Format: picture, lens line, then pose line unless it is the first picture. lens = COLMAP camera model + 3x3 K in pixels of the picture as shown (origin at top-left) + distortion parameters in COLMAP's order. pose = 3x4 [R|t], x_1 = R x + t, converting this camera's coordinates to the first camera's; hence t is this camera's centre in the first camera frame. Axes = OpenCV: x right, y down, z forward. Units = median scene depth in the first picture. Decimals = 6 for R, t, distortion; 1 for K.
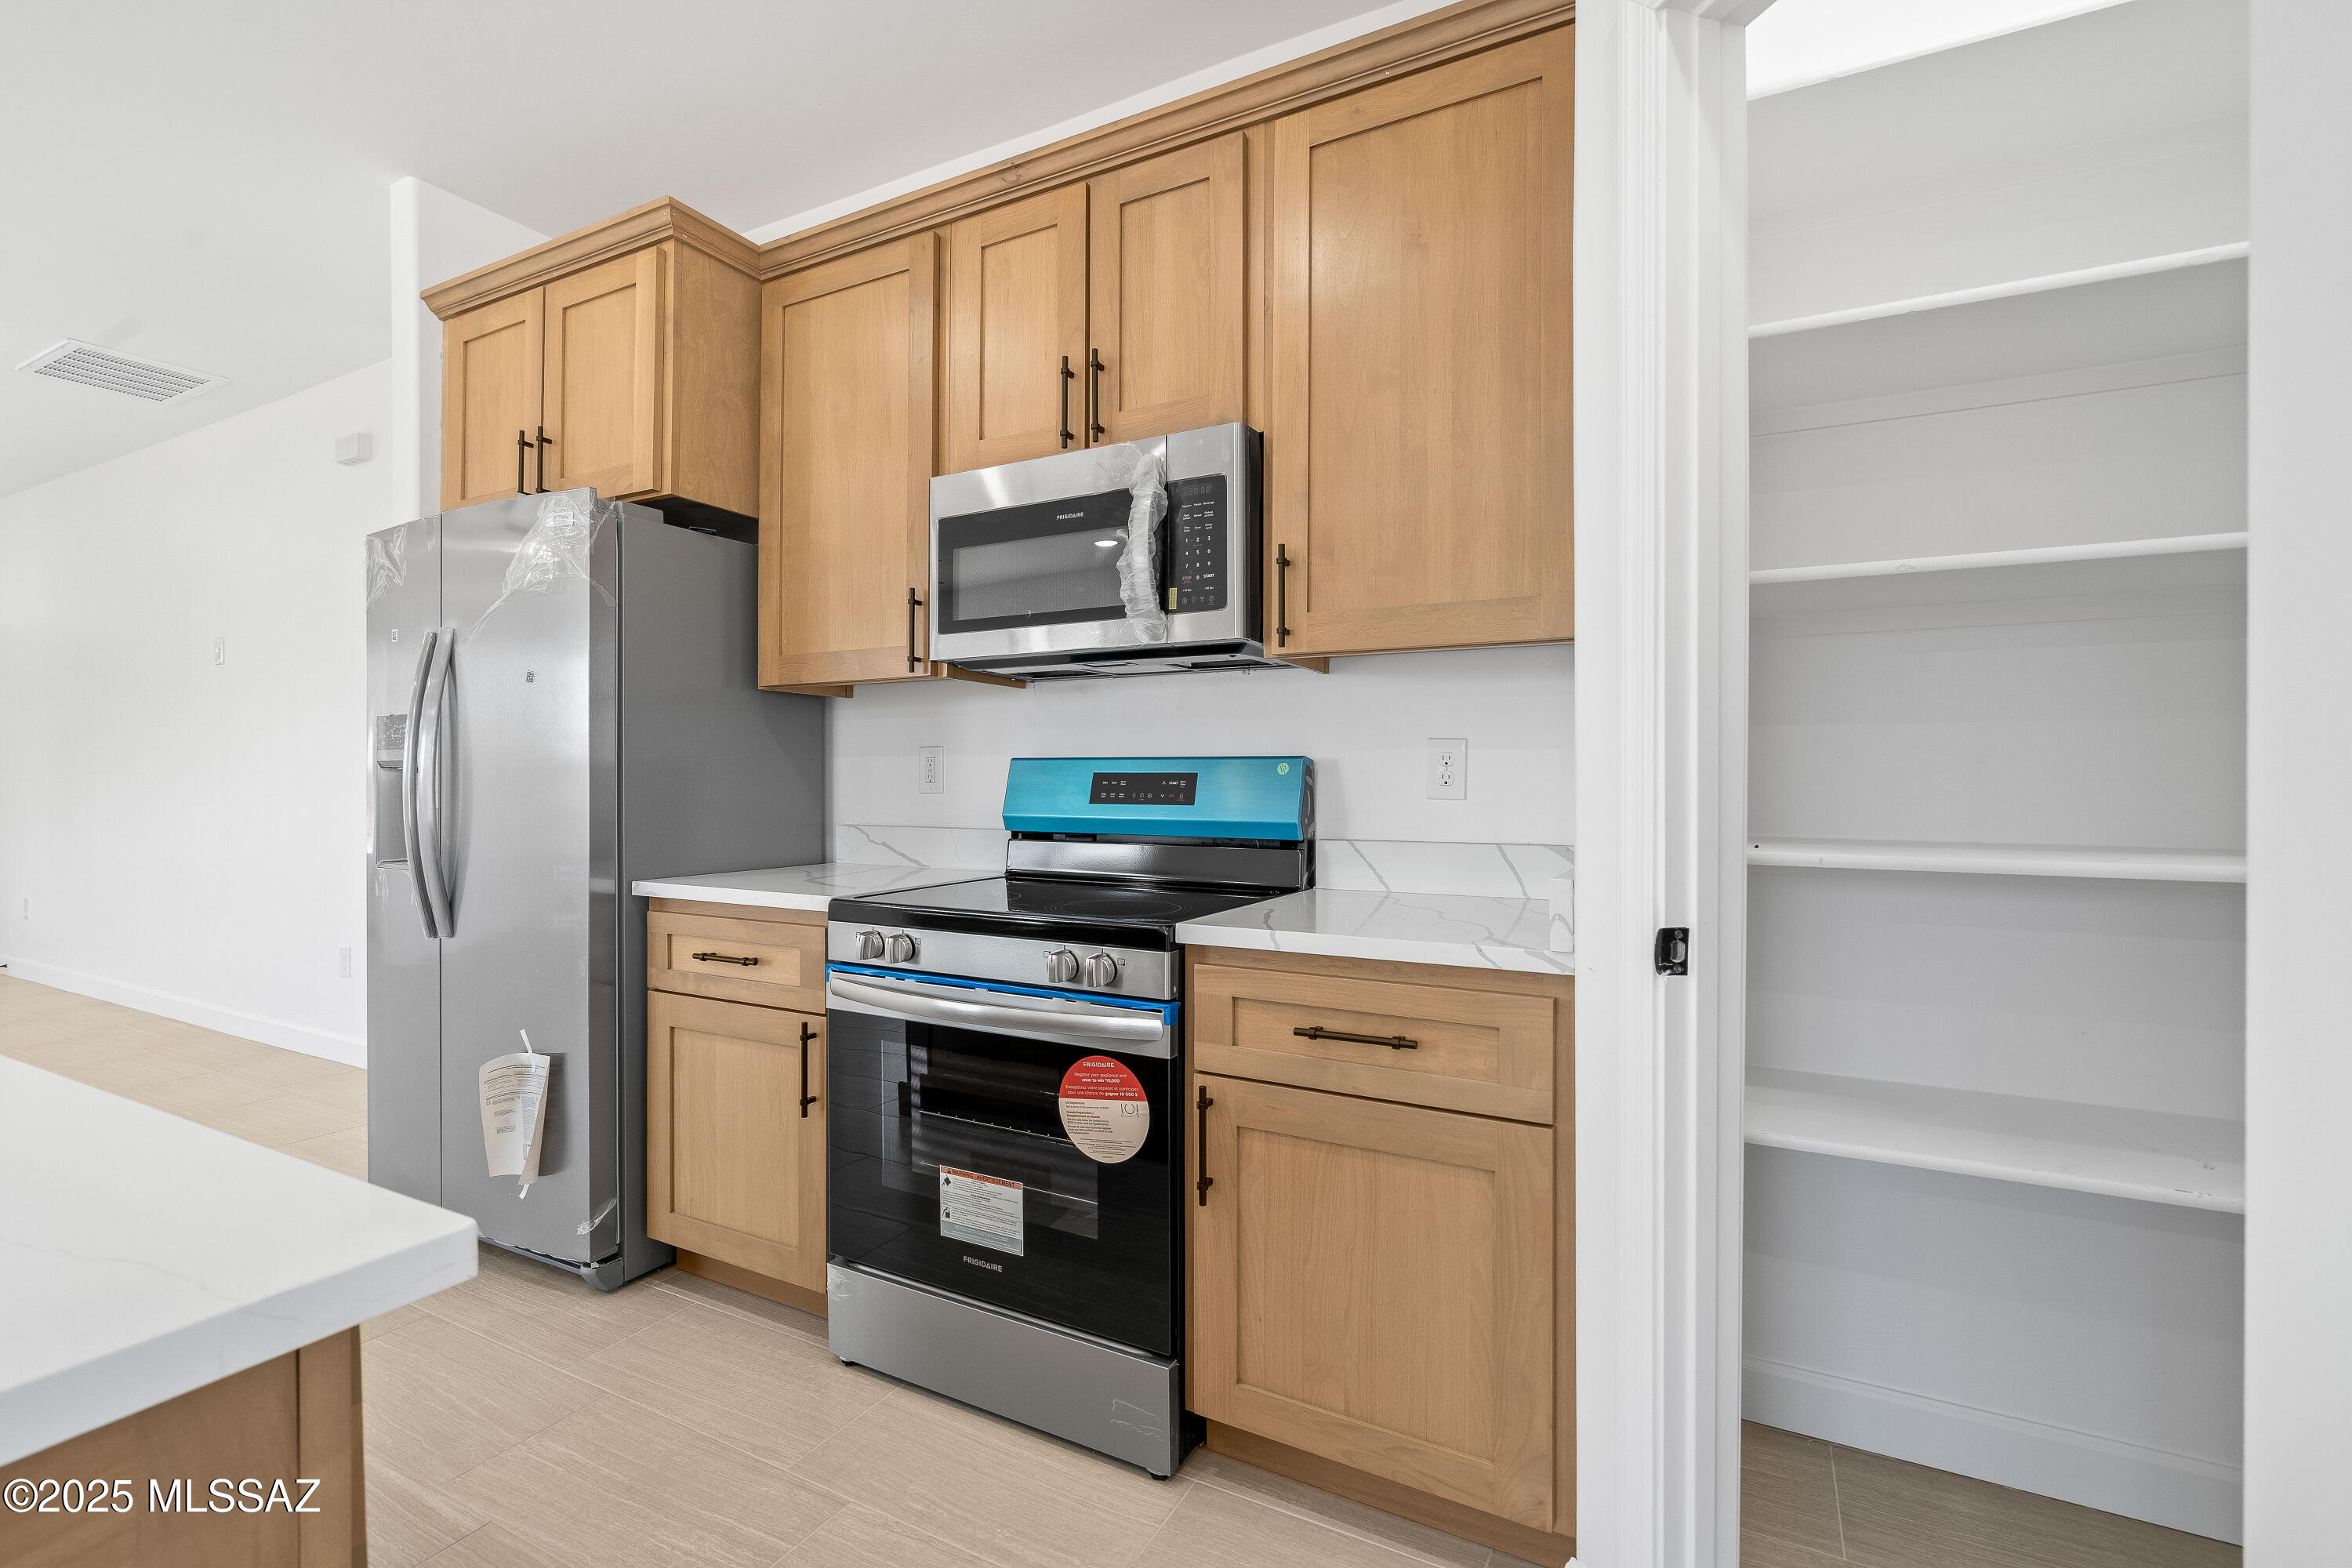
lens RADIAL K [[1070.8, 0, 1160.0], [0, 1070.8, 771.3], [0, 0, 1]] dist [-0.005366, -0.000069]
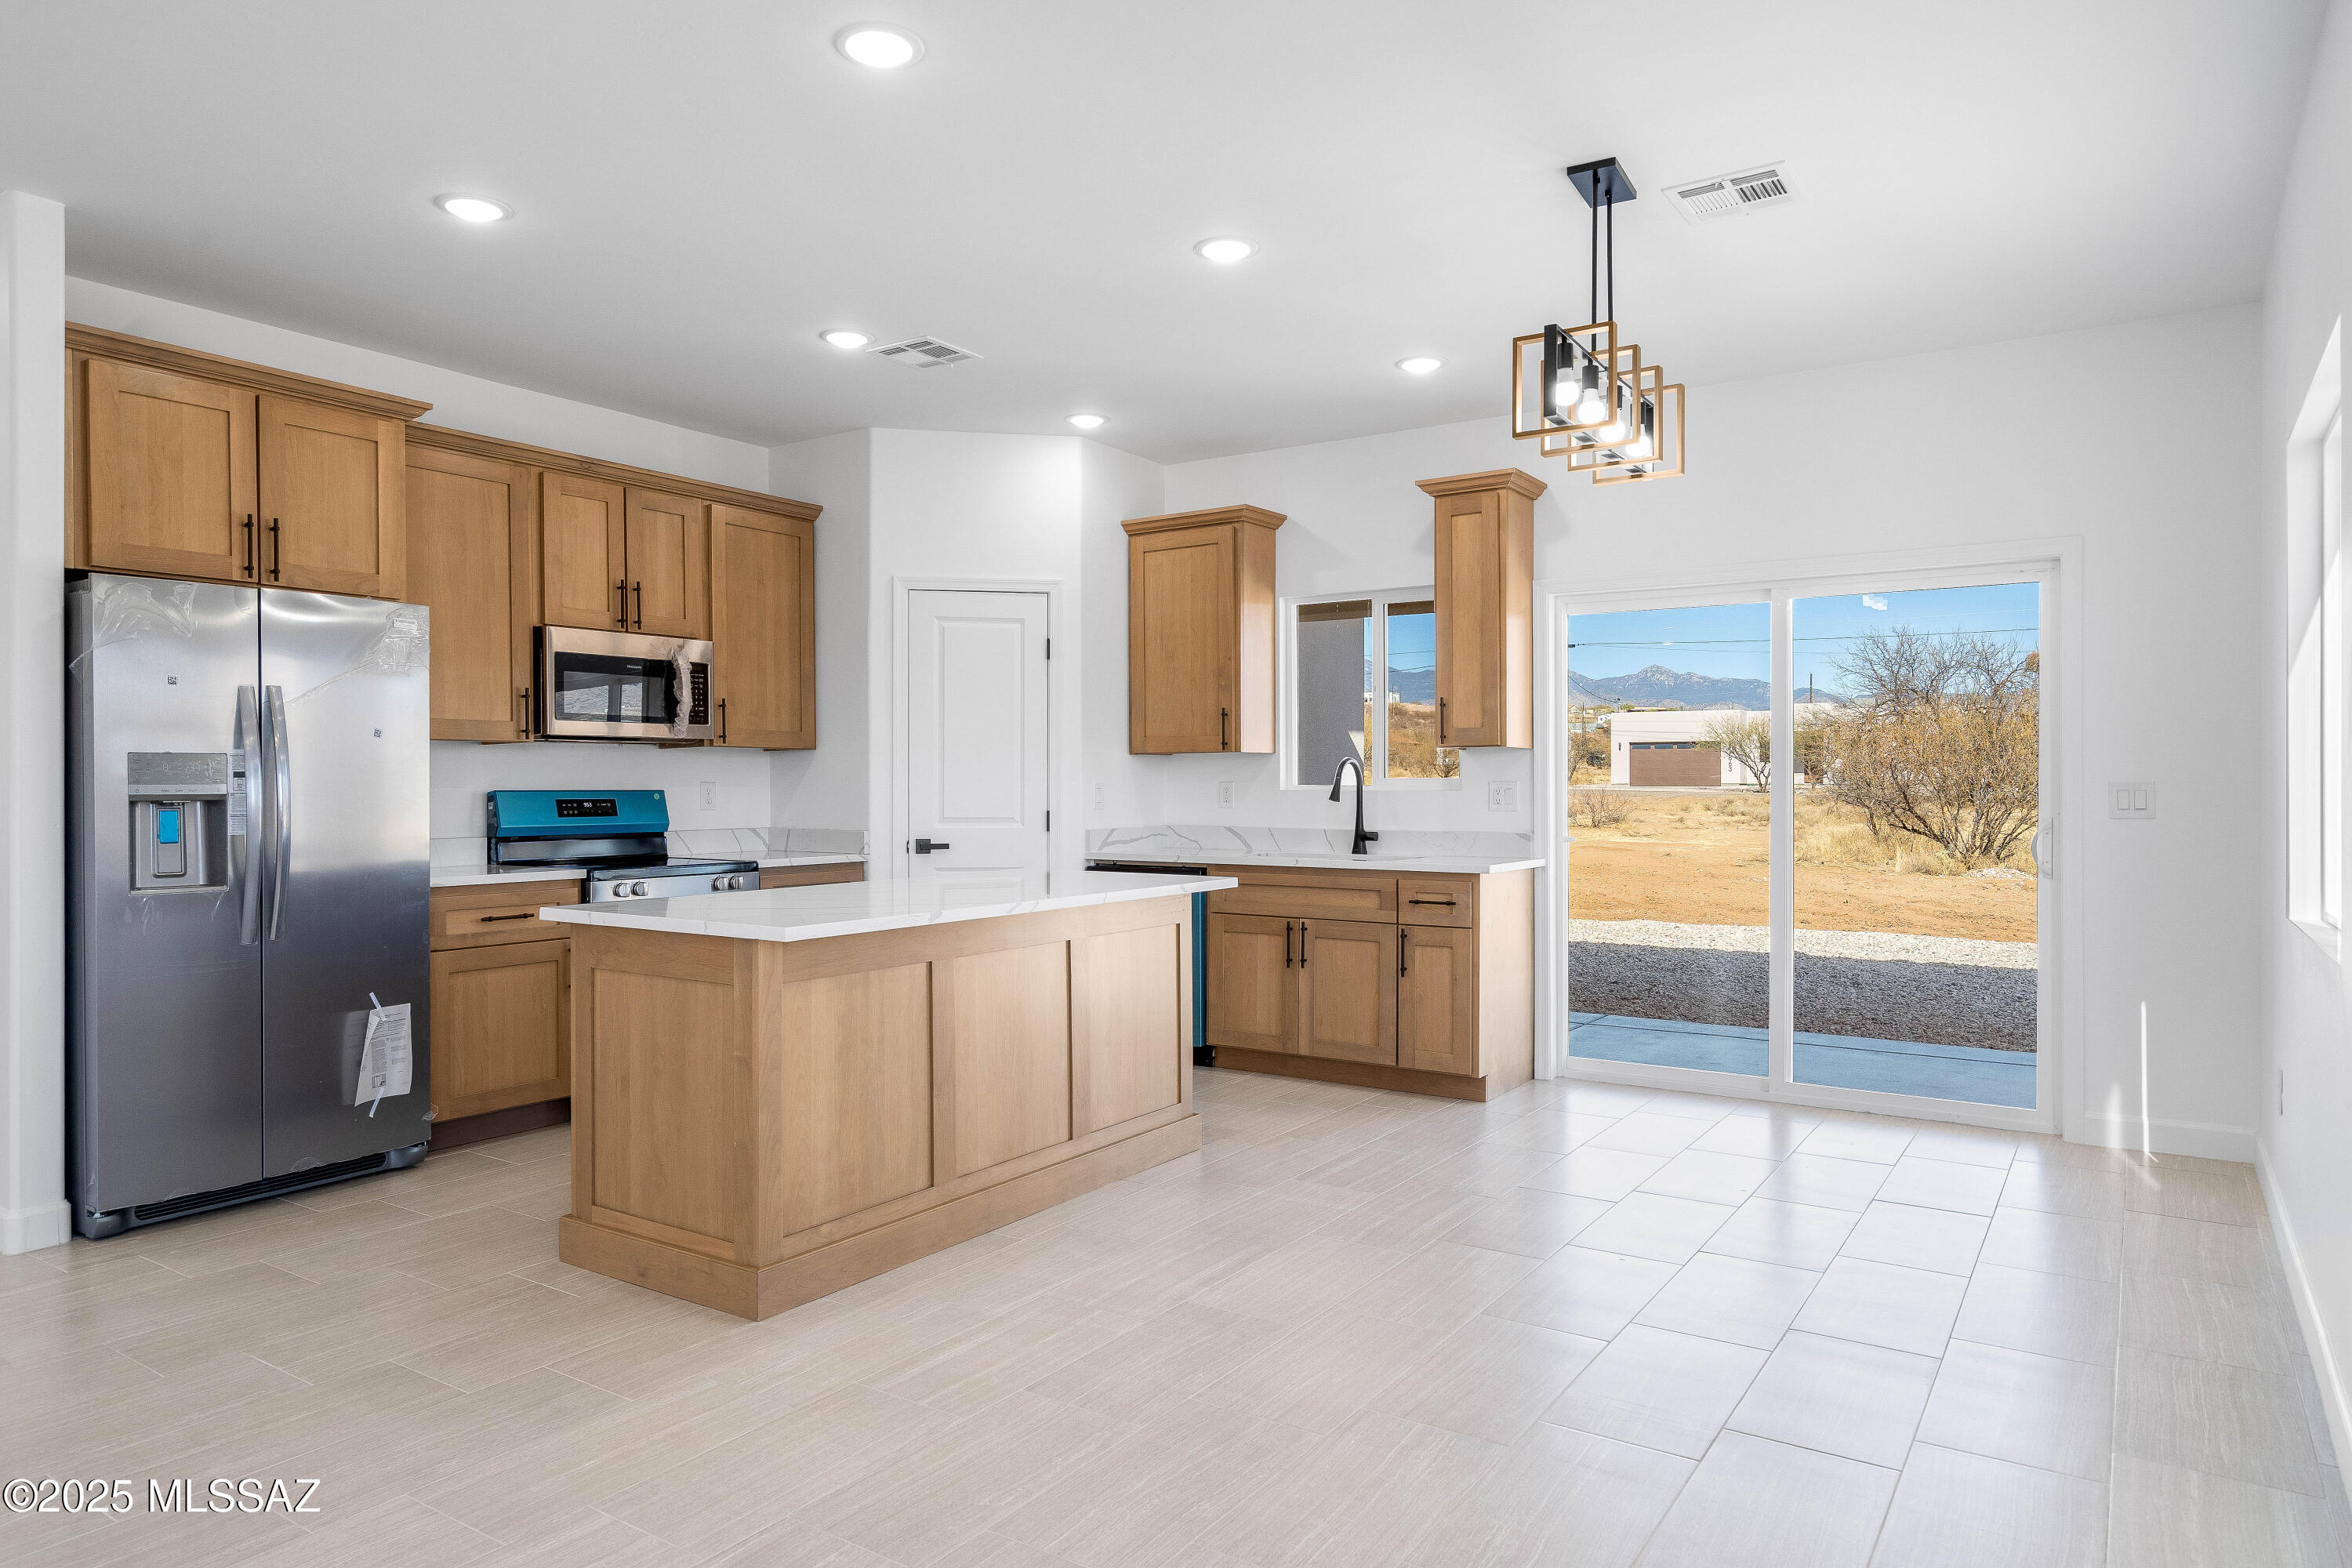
lens RADIAL K [[1450.0, 0, 1159.0], [0, 1450.0, 787.7], [0, 0, 1]] dist [0.003318, -0.000405]
pose [[0.093585, -0.000929, 0.995611, -2.578582], [-0.000539, 0.999999, 0.000984, -0.022935], [-0.995611, -0.000629, 0.093585, -0.187146]]
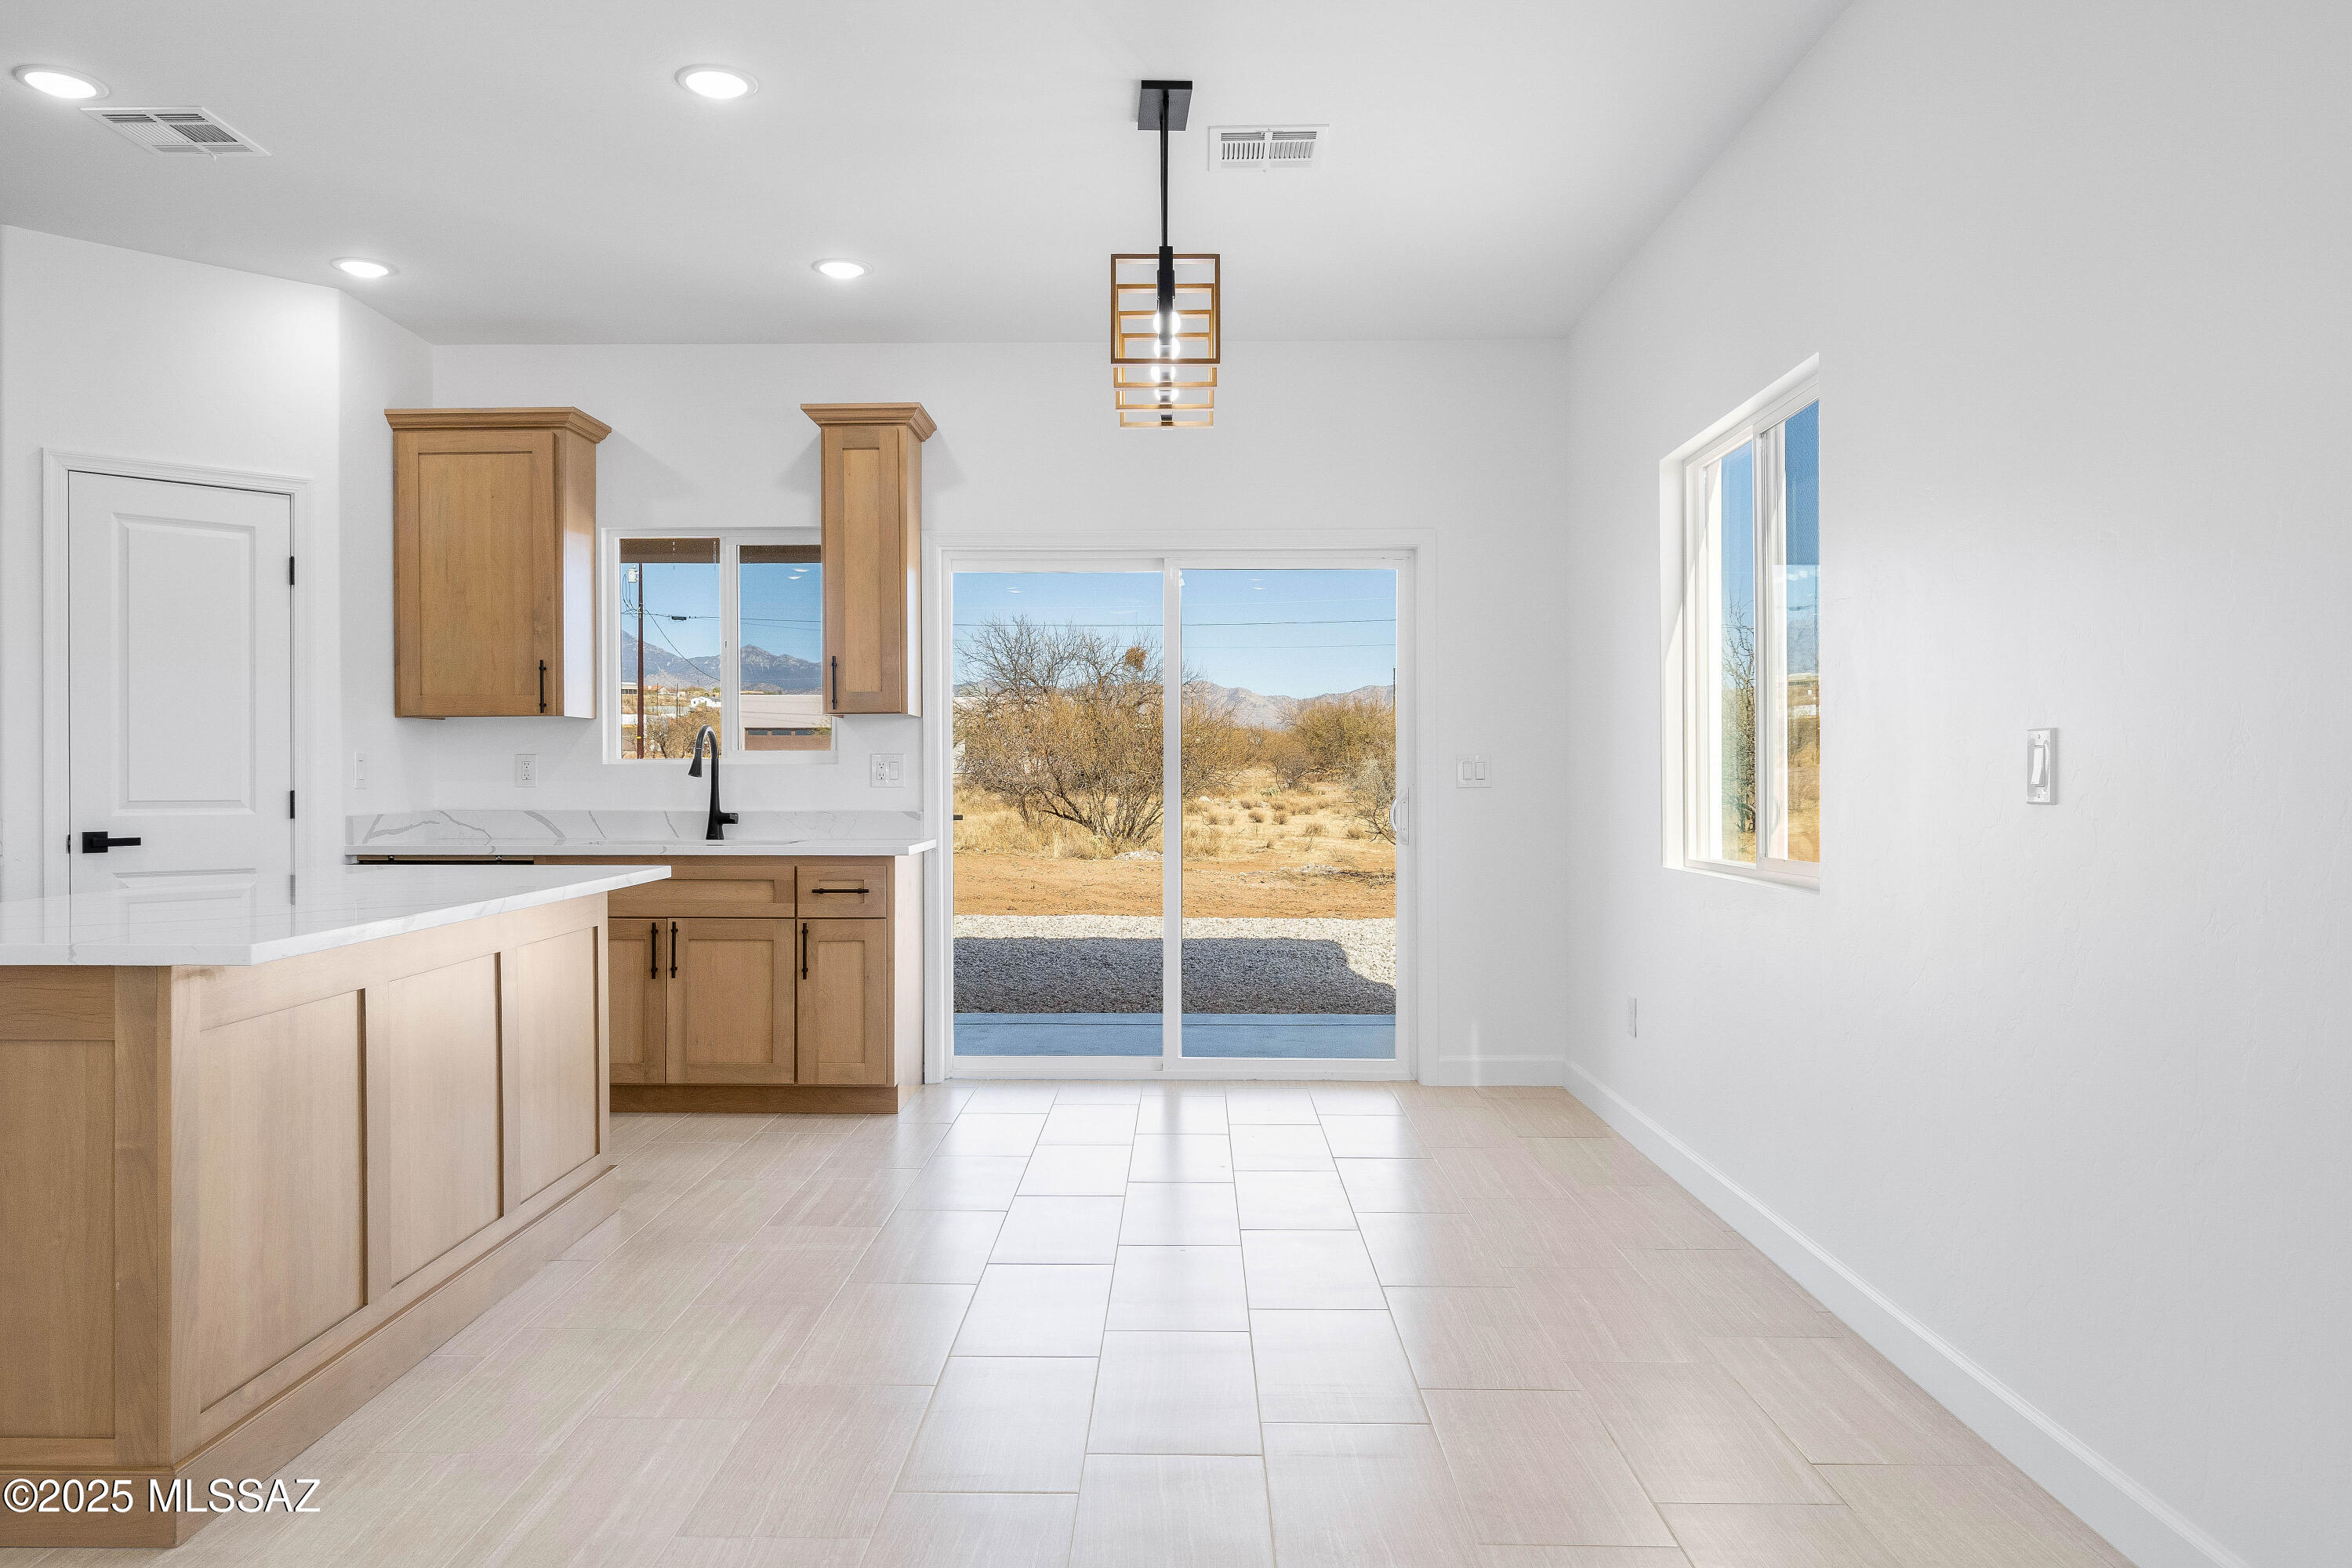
lens RADIAL K [[1614.6, 0, 1160.0], [0, 1614.6, 781.3], [0, 0, 1]] dist [-0.000957, 0.002071]
pose [[-0.464950, -0.002200, 0.885334, -2.404833], [0.000515, 0.999996, 0.002755, 0.007292], [-0.885337, 0.001737, -0.464948, 0.289432]]
